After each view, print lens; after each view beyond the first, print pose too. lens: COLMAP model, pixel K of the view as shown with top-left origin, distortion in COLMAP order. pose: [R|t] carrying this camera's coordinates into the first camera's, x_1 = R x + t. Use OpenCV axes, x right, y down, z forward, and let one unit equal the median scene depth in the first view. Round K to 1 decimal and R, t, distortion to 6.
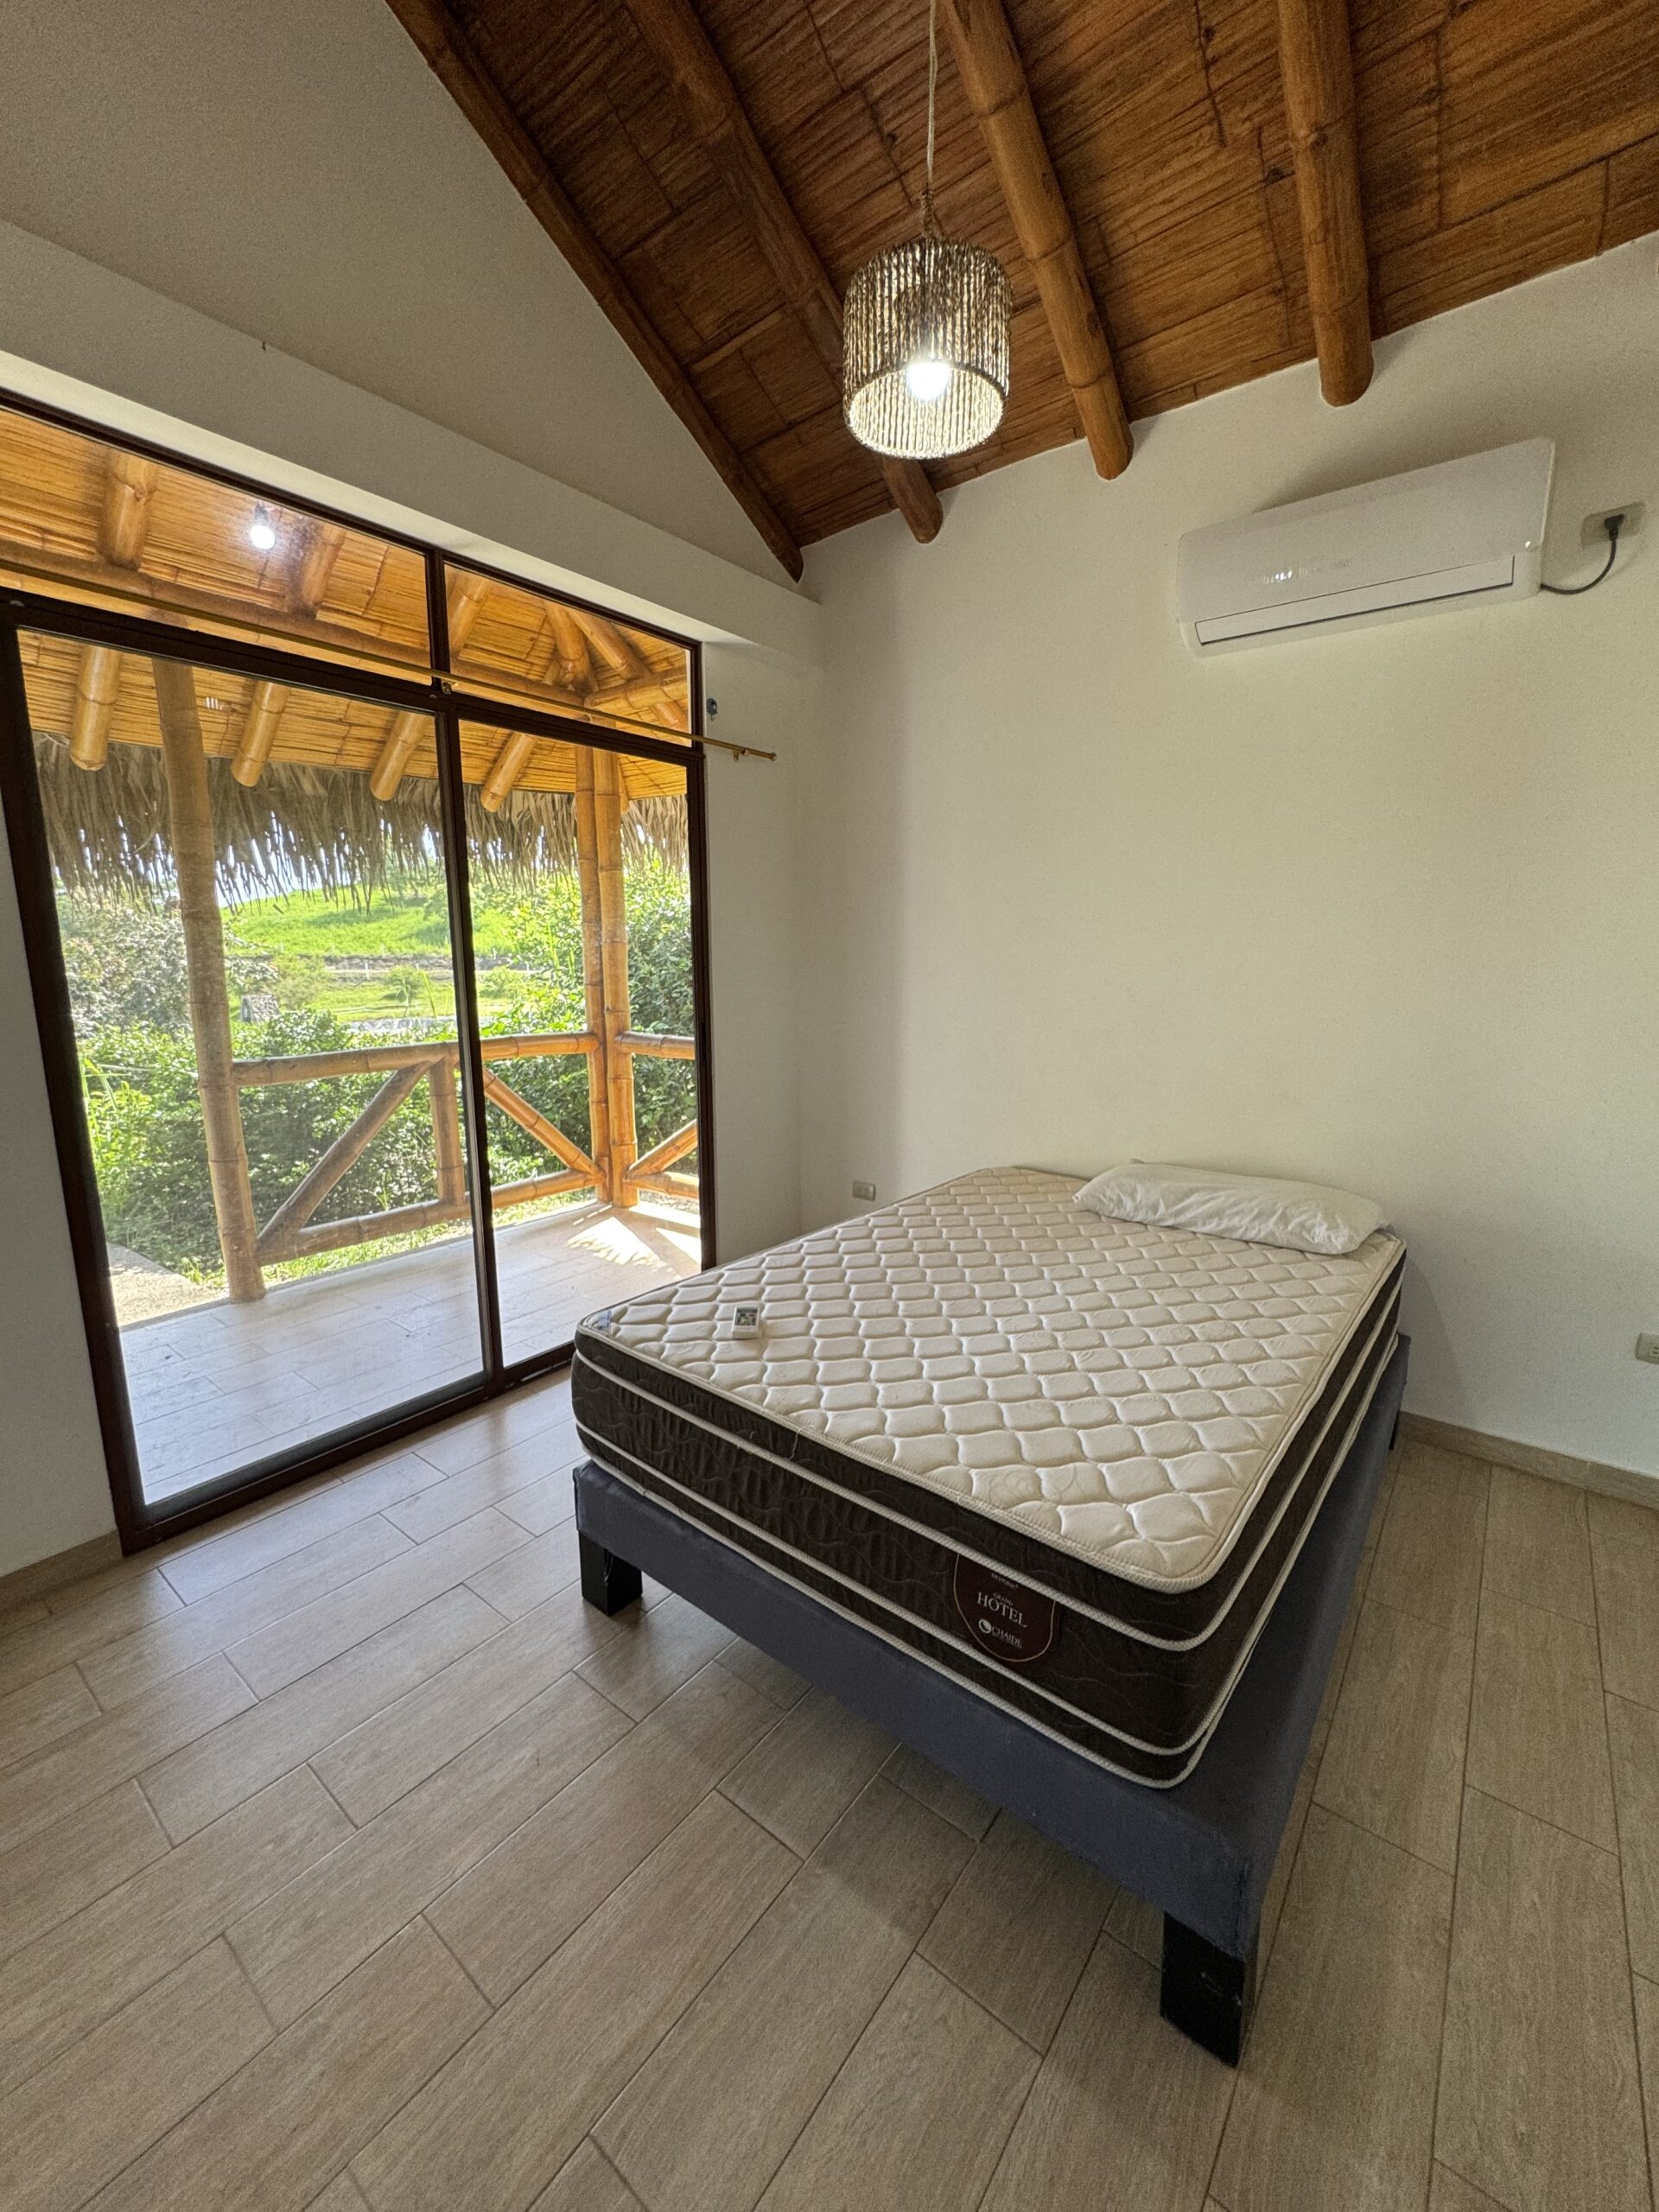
lens RADIAL K [[885.6, 0, 832.5], [0, 885.6, 1104.2], [0, 0, 1]] dist [-0.000293, -0.000241]
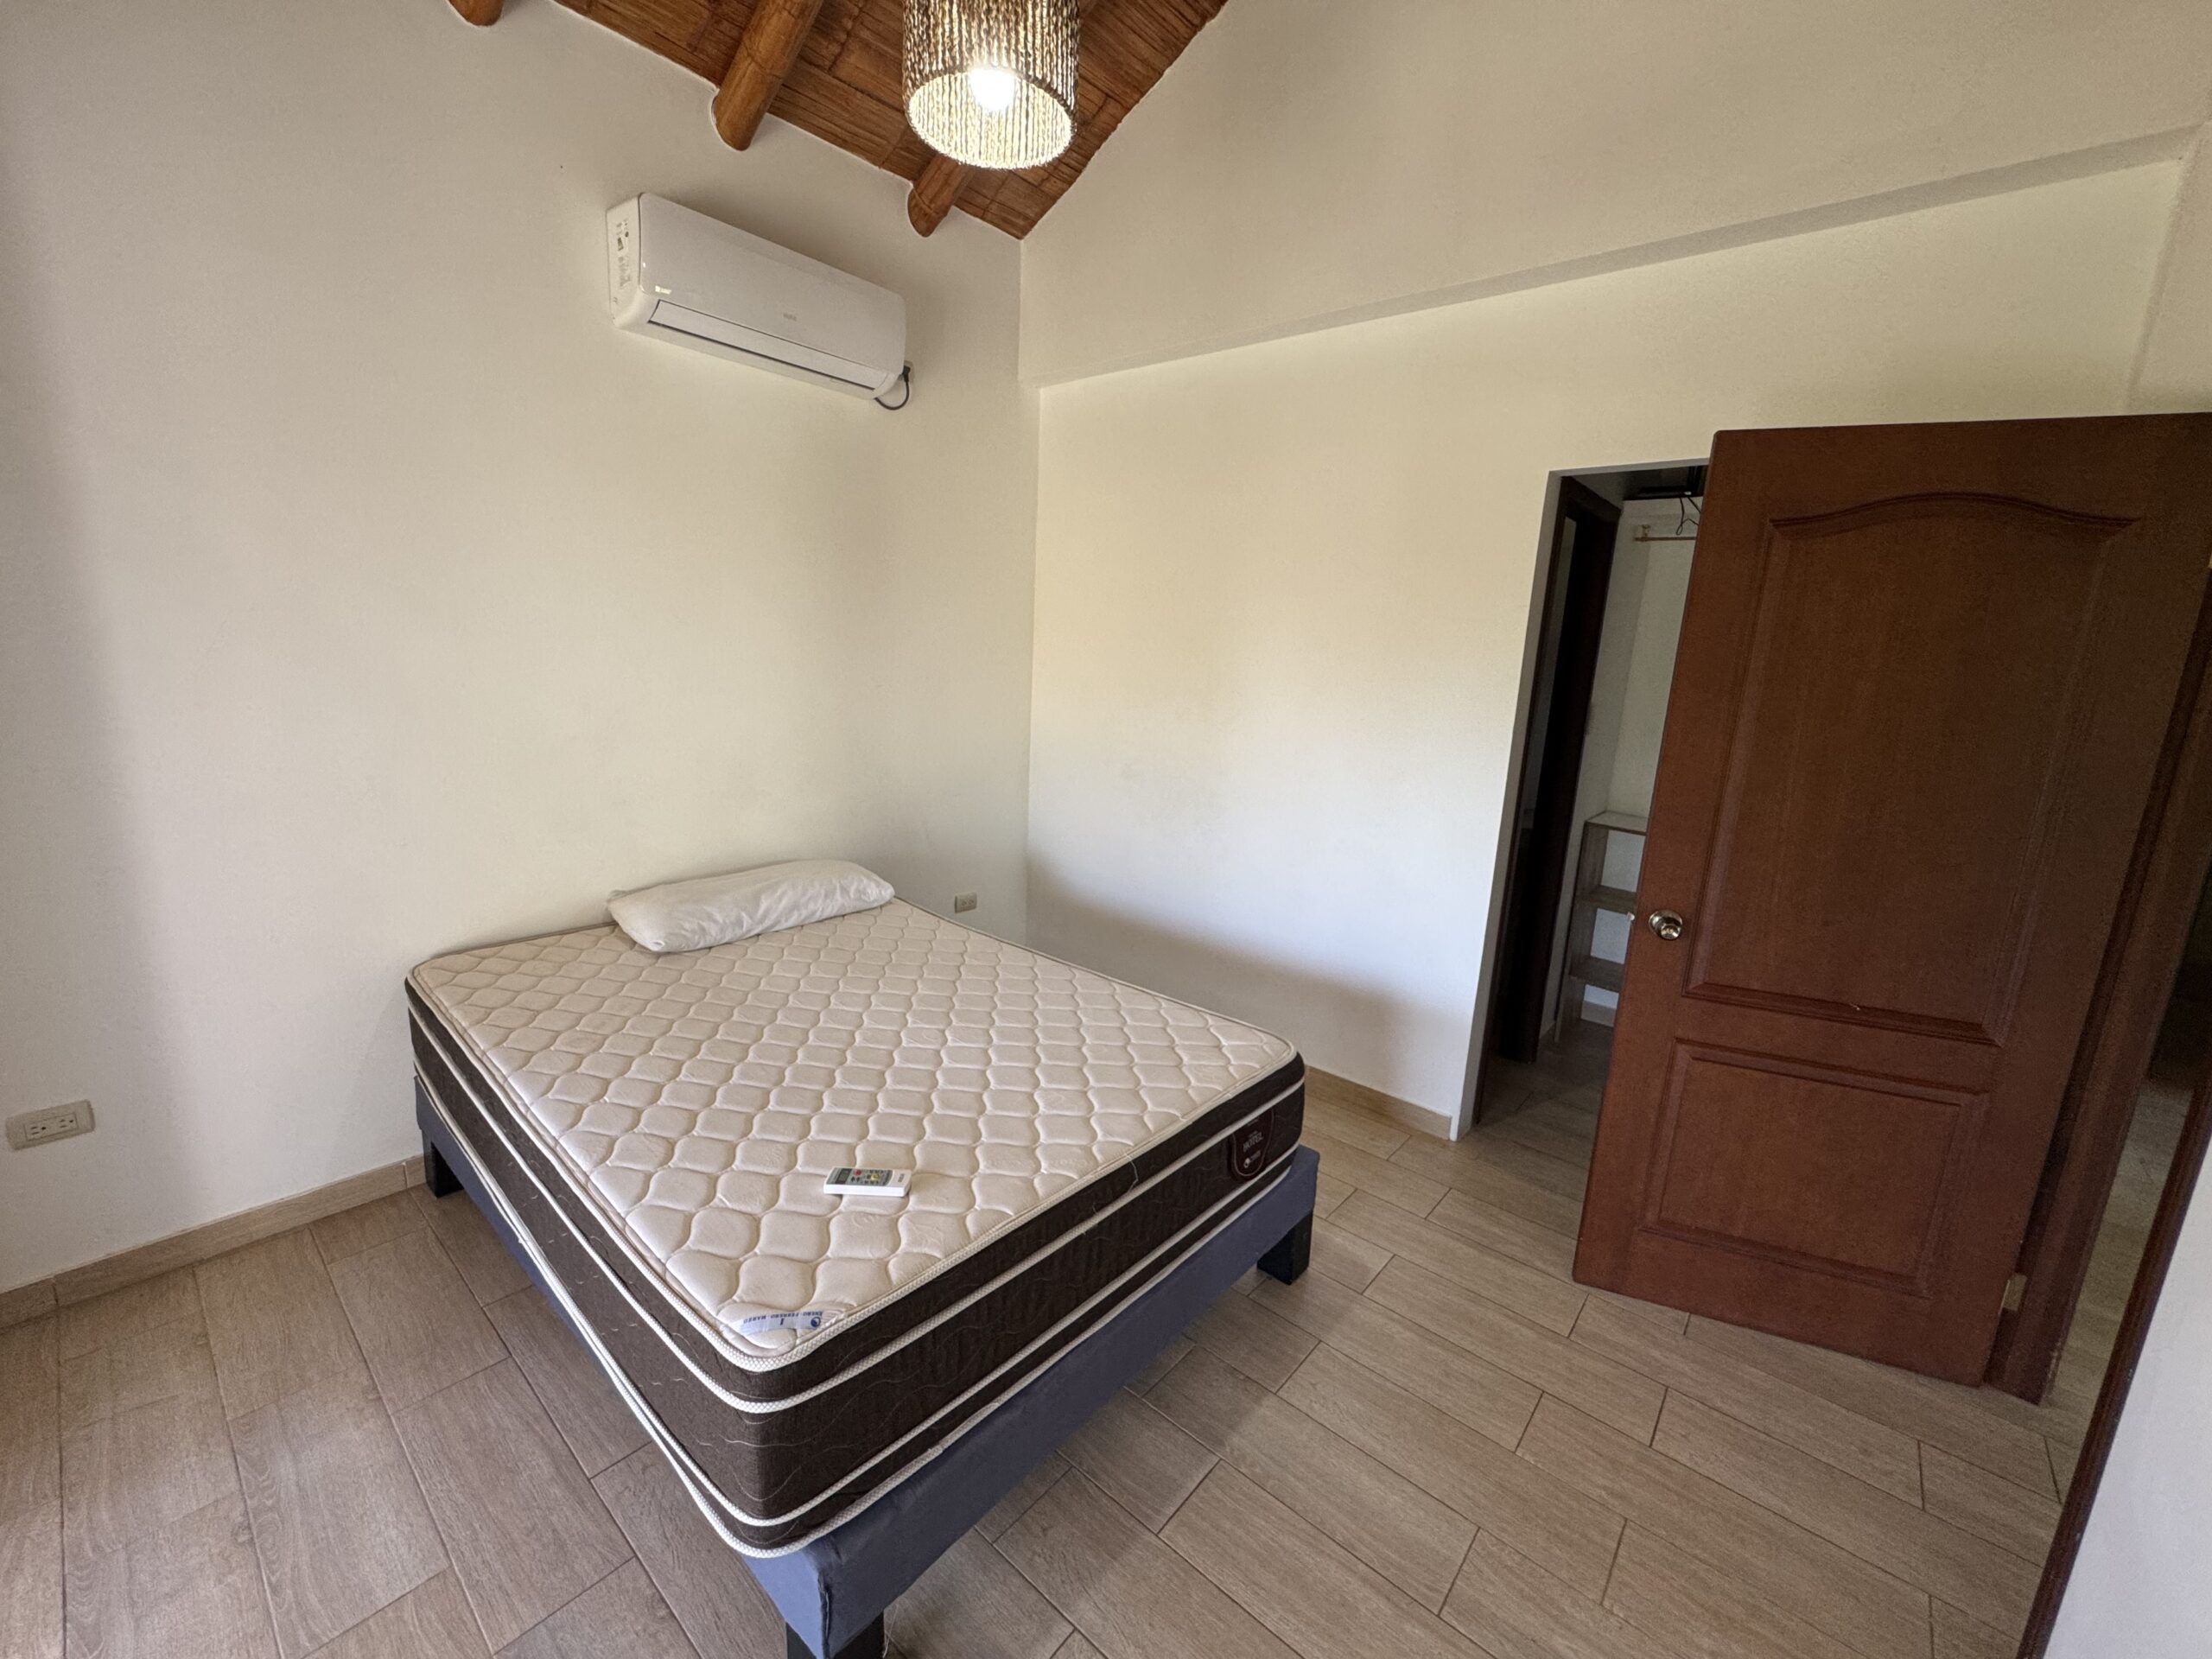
lens RADIAL K [[885.6, 0, 1104.6], [0, 885.6, 828.3], [0, 0, 1]] dist [-0.000293, -0.000241]
pose [[0.045993, -0.196624, 0.979400, -0.578378], [0.126978, 0.973635, 0.189504, -0.123548], [-0.990839, 0.115646, 0.069747, 0.538400]]
